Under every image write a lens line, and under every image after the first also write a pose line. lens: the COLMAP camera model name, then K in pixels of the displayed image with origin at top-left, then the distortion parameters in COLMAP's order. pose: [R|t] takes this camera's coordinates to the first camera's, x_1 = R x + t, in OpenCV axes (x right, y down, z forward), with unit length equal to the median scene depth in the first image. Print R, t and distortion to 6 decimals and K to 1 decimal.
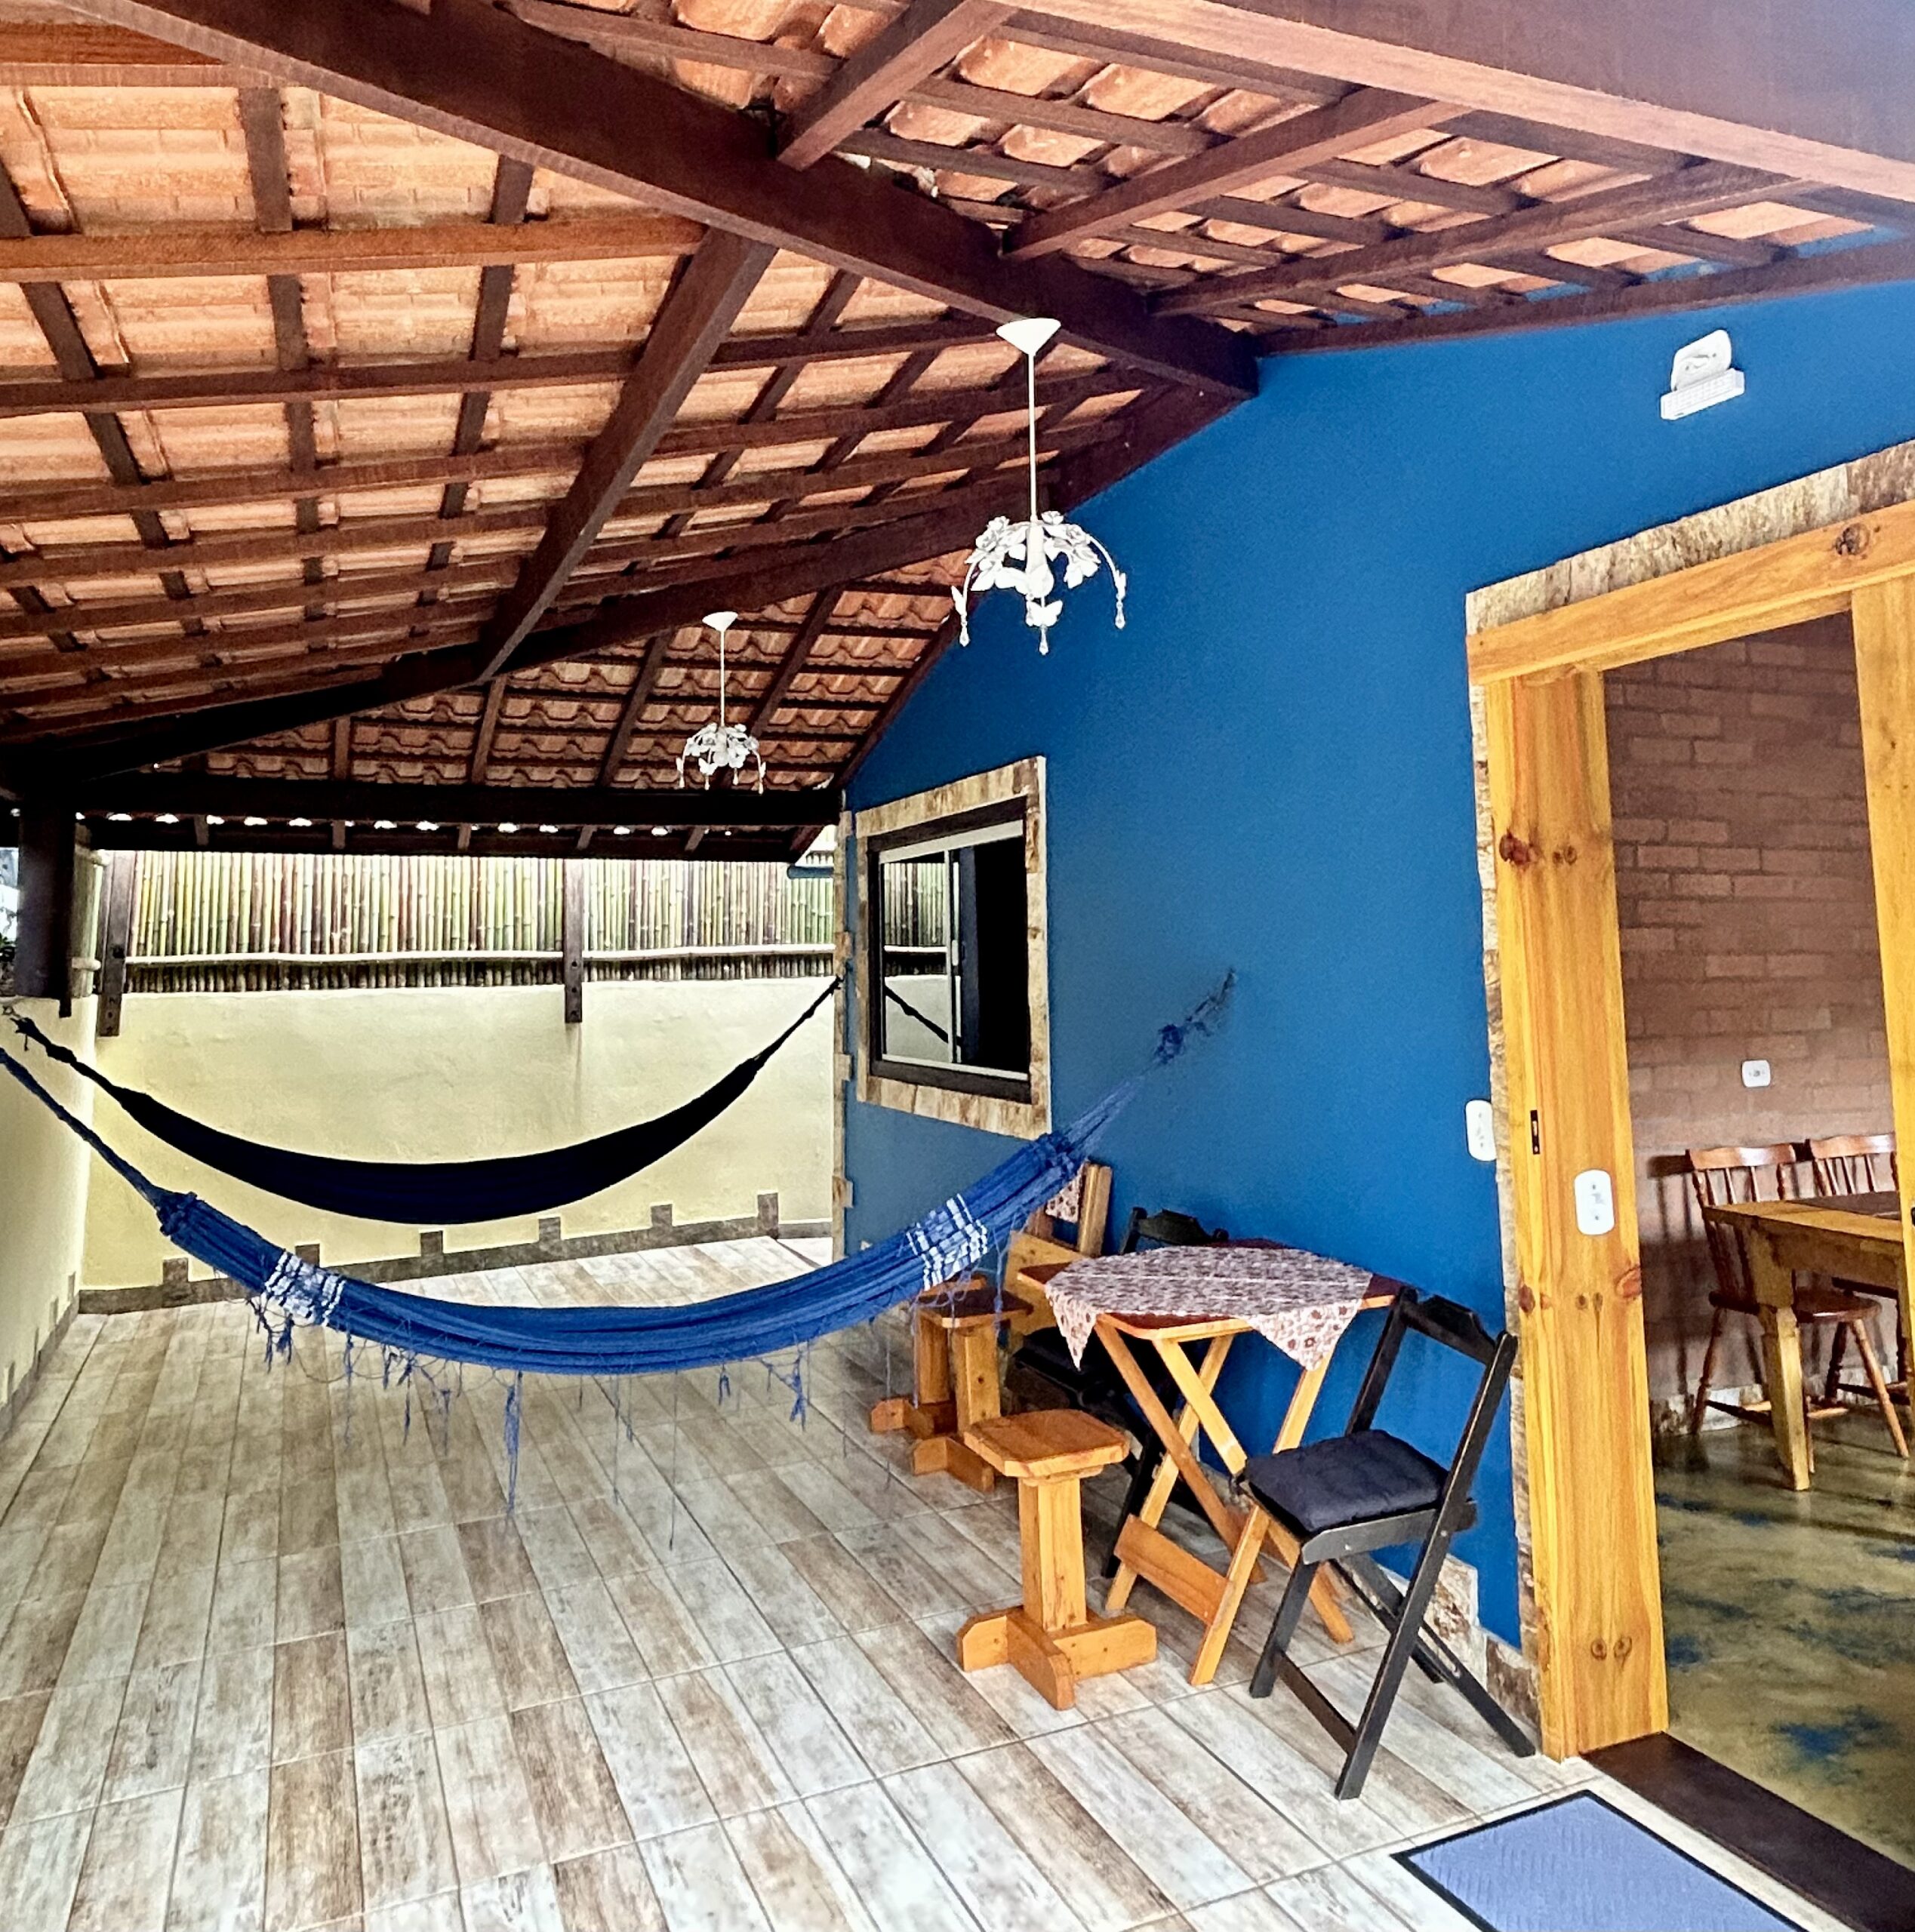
lens RADIAL K [[1580.2, 0, 960.3], [0, 1580.2, 792.0], [0, 0, 1]] dist [-0.006692, 0.006503]
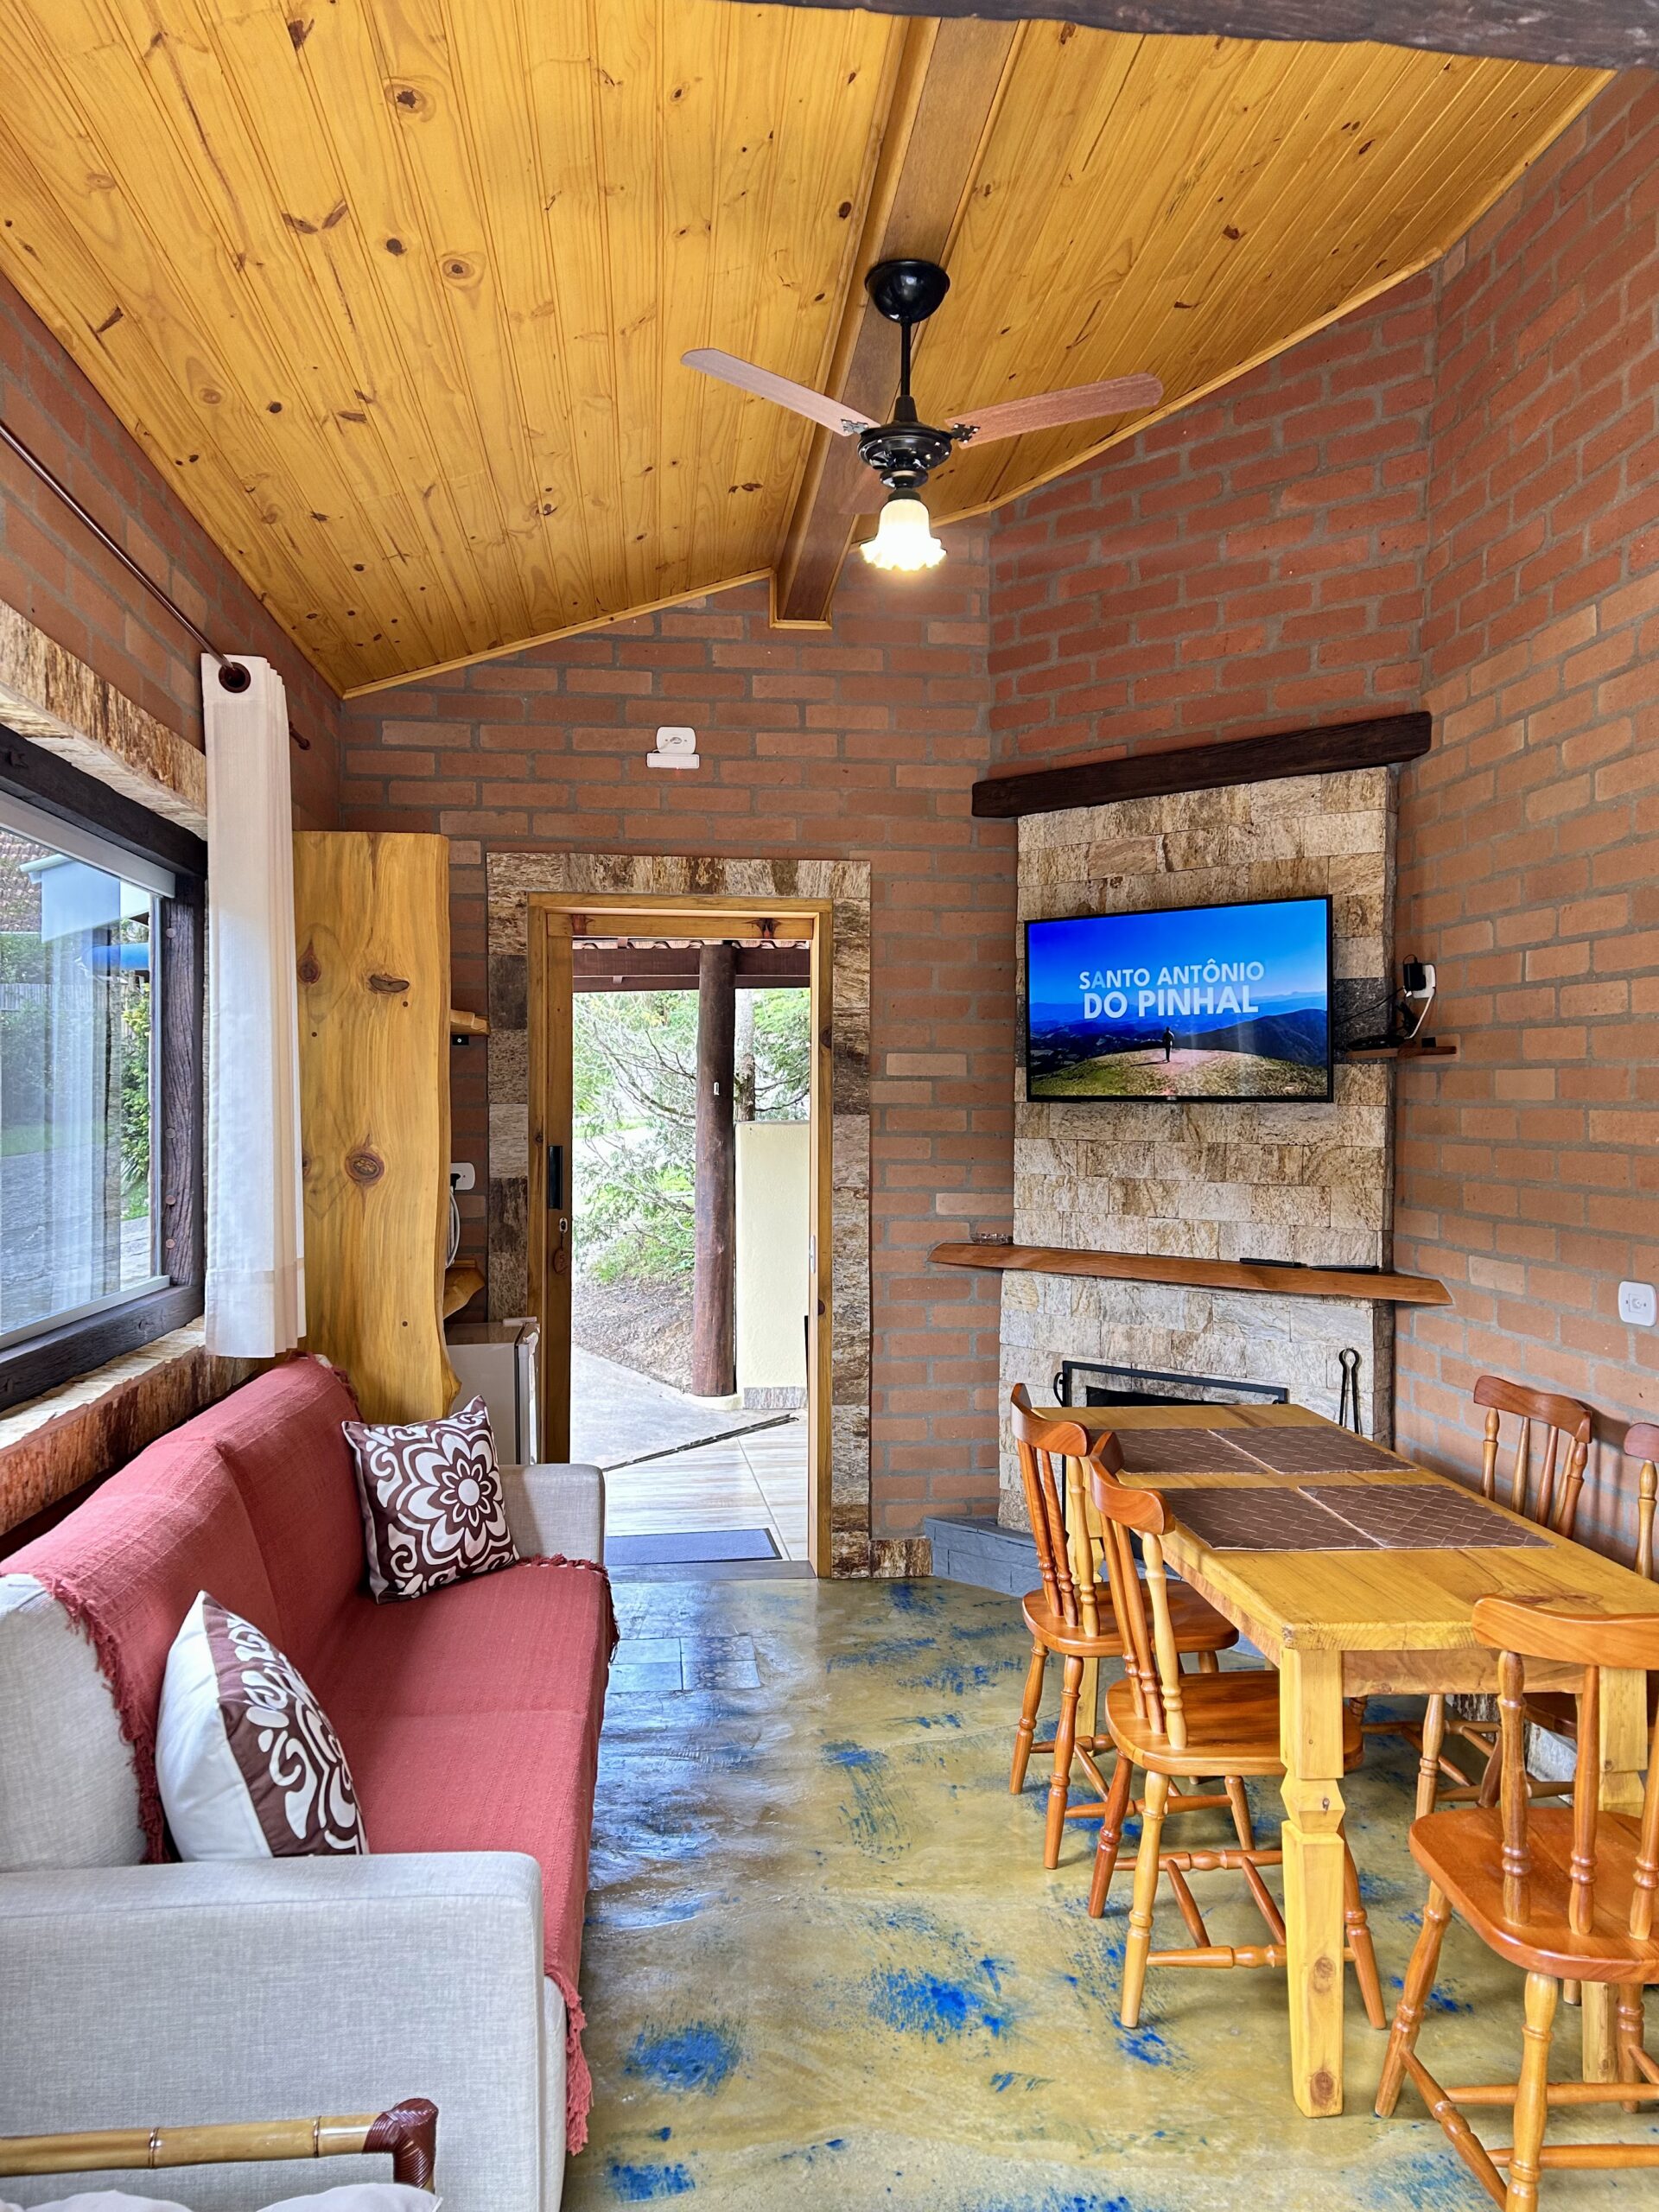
lens RADIAL K [[1652.7, 0, 810.8], [0, 1652.7, 1107.3], [0, 0, 1]] dist [0.191733, -0.388968]
pose [[-0.273816, 0.022817, -0.961511, 1.223273], [0.108613, 0.994057, -0.007341, 0.073499], [0.955630, -0.106443, -0.274667, 0.887874]]
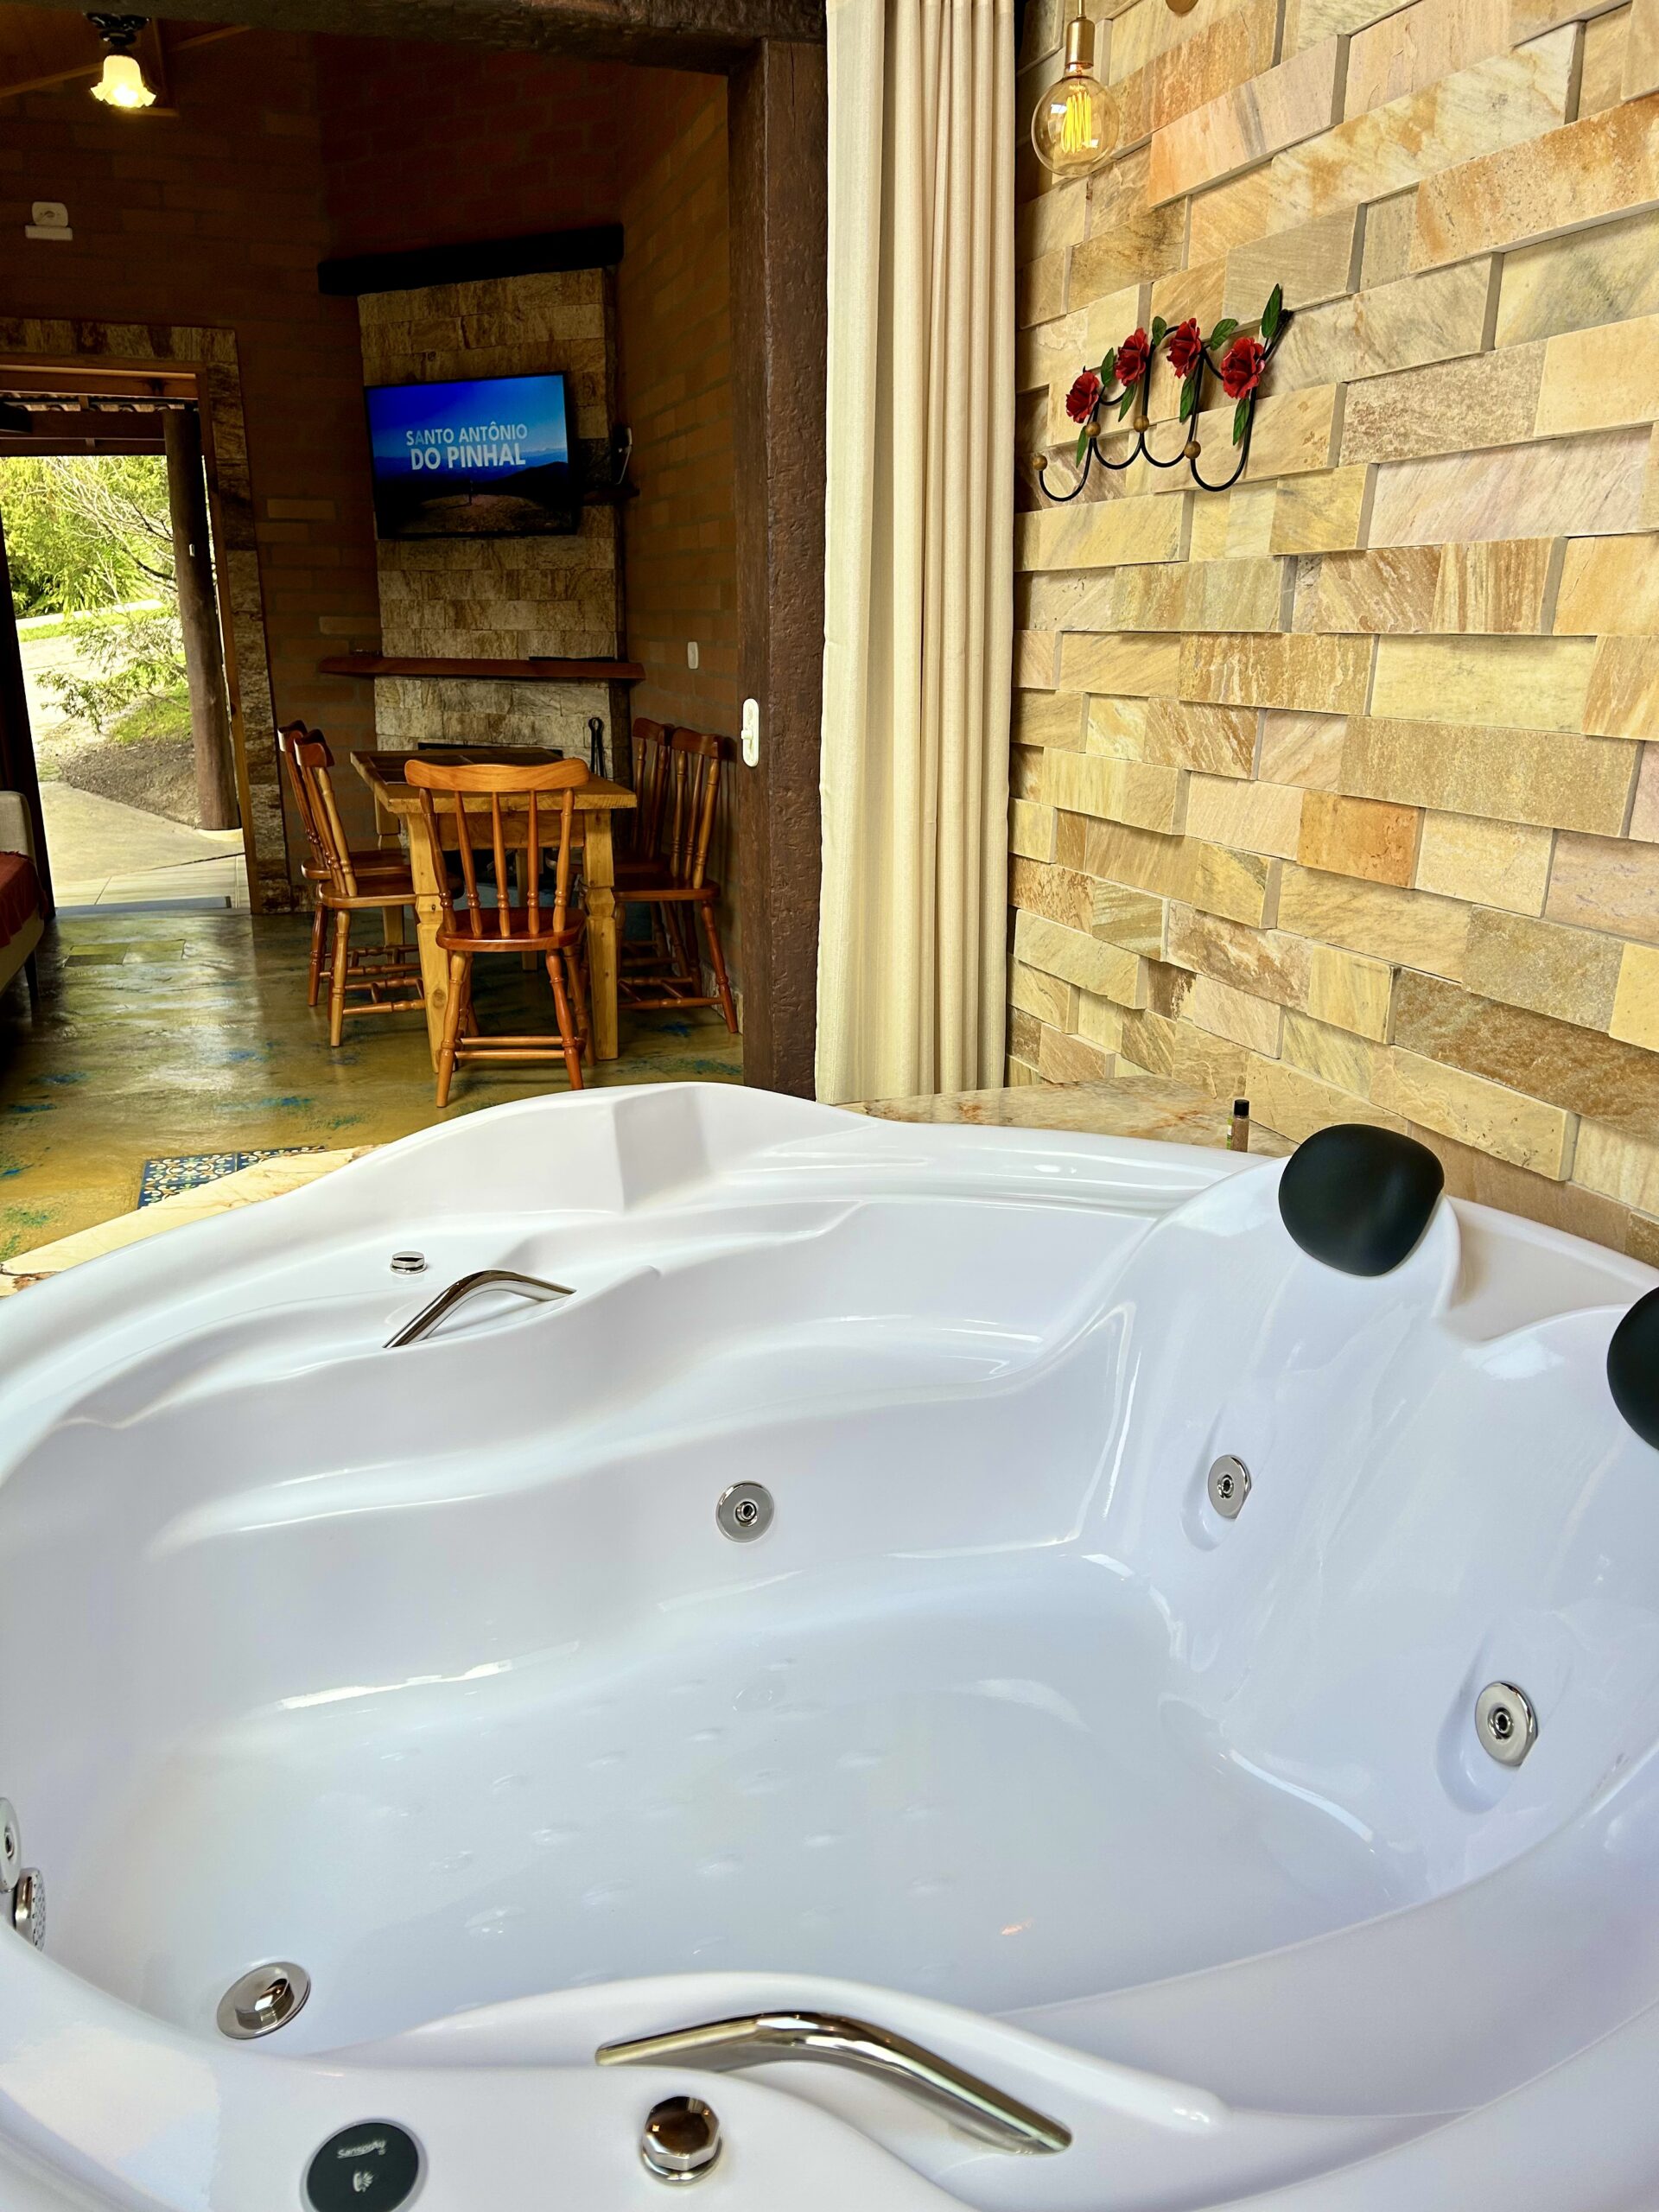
lens RADIAL K [[1672.4, 0, 818.1], [0, 1672.4, 1113.4], [0, 0, 1]] dist [0.052036, -0.055588]
pose [[-0.067770, 0.302227, -0.950824, 1.574386], [0.111768, 0.949316, 0.293781, 0.152016], [0.991421, -0.086362, -0.098115, 1.160134]]
